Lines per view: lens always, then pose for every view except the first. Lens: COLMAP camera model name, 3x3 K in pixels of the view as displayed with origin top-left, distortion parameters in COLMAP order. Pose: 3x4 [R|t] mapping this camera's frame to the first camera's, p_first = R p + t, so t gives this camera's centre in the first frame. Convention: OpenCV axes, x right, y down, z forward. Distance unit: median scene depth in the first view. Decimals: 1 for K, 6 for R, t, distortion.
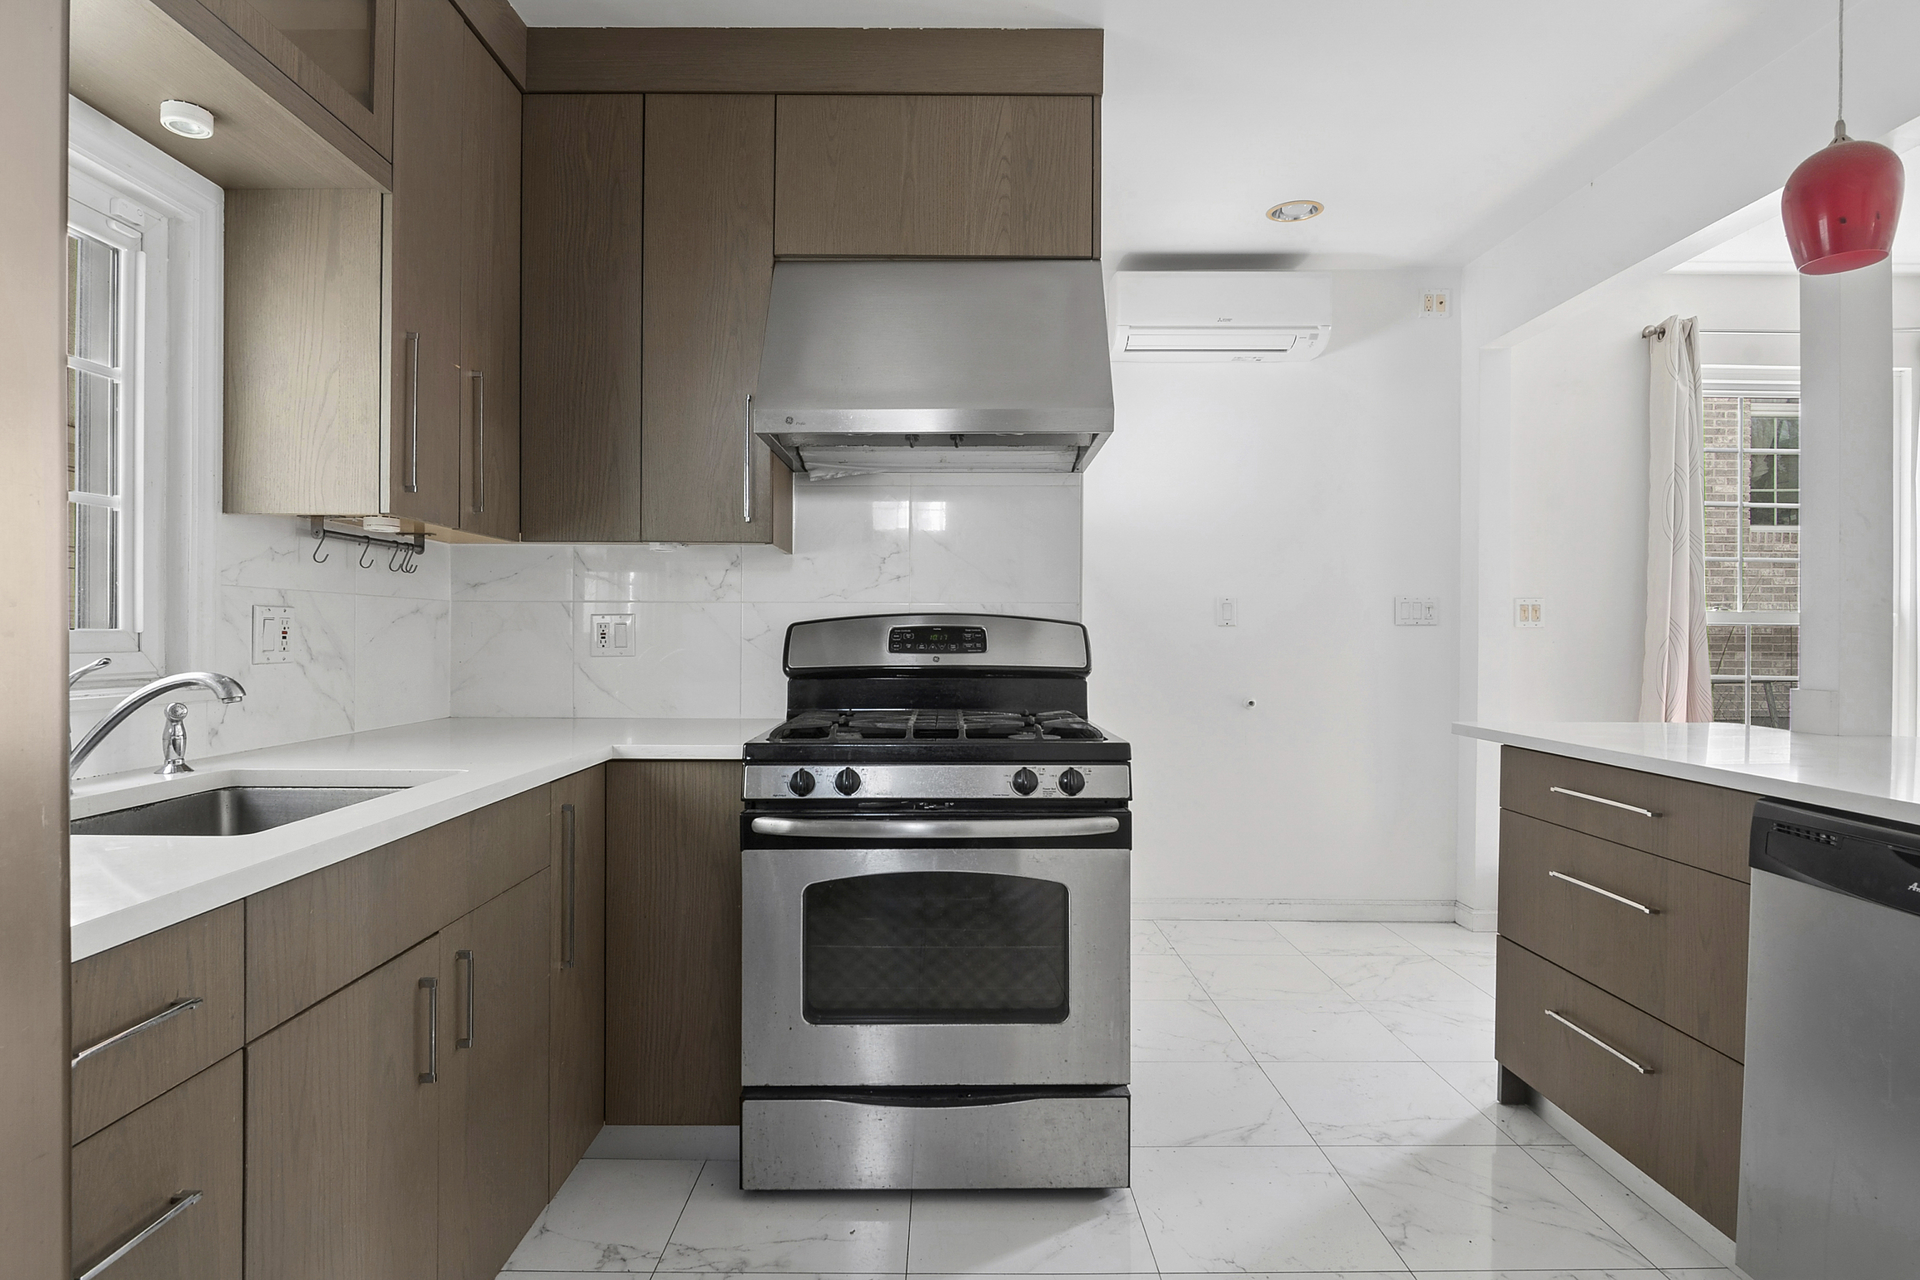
lens RADIAL K [[992.3, 0, 960.0], [0, 992.3, 640.0], [0, 0, 1]] dist [-0.002550, -0.001840]
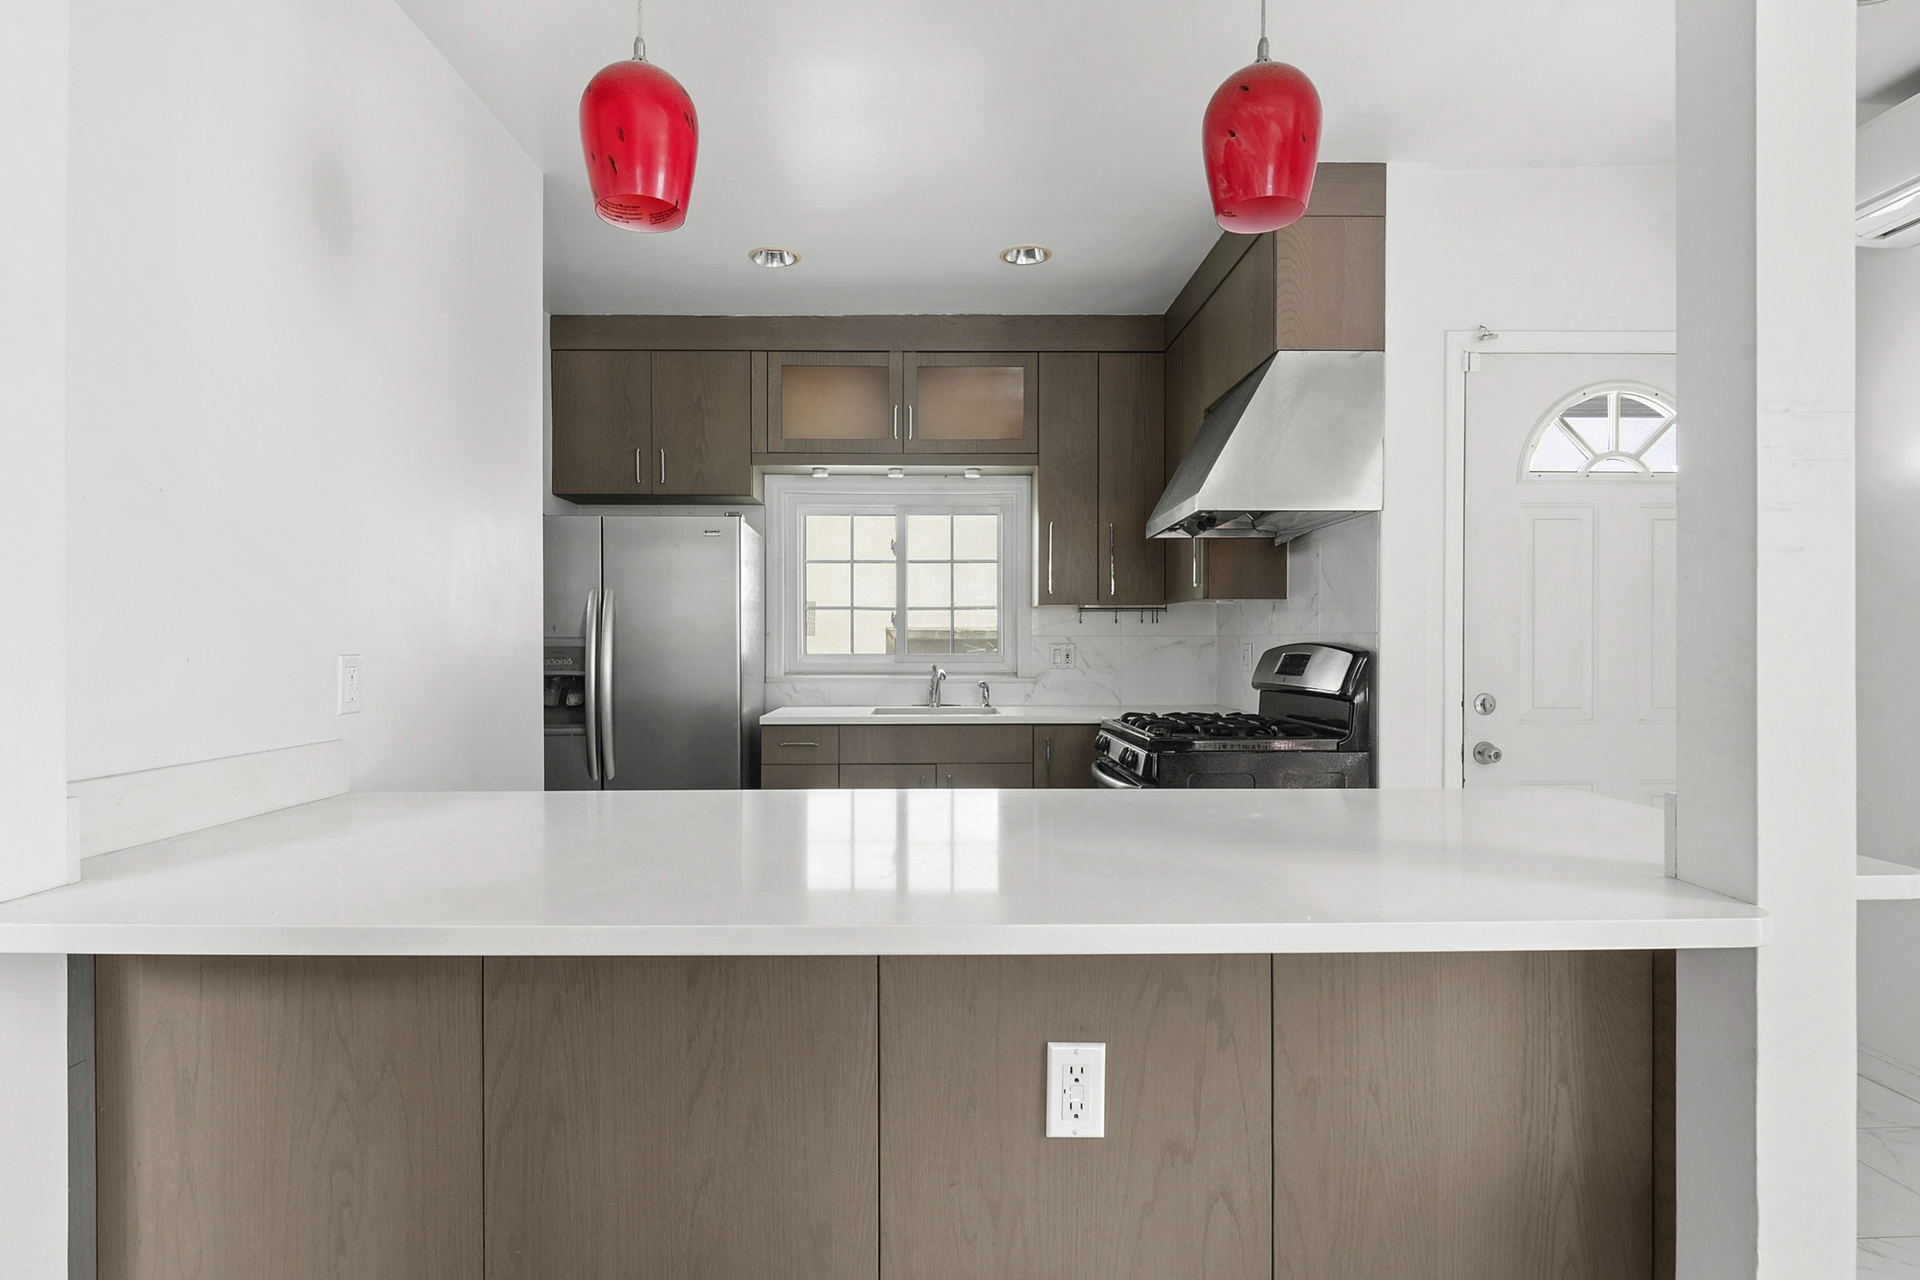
lens RADIAL K [[992.3, 0, 960.0], [0, 992.3, 640.0], [0, 0, 1]] dist [-0.002550, -0.001840]
pose [[0.025564, -0.000798, -0.999673, 1.505439], [-0.001246, 0.999999, -0.000831, -0.038685], [0.999672, 0.001267, 0.025563, 0.670868]]
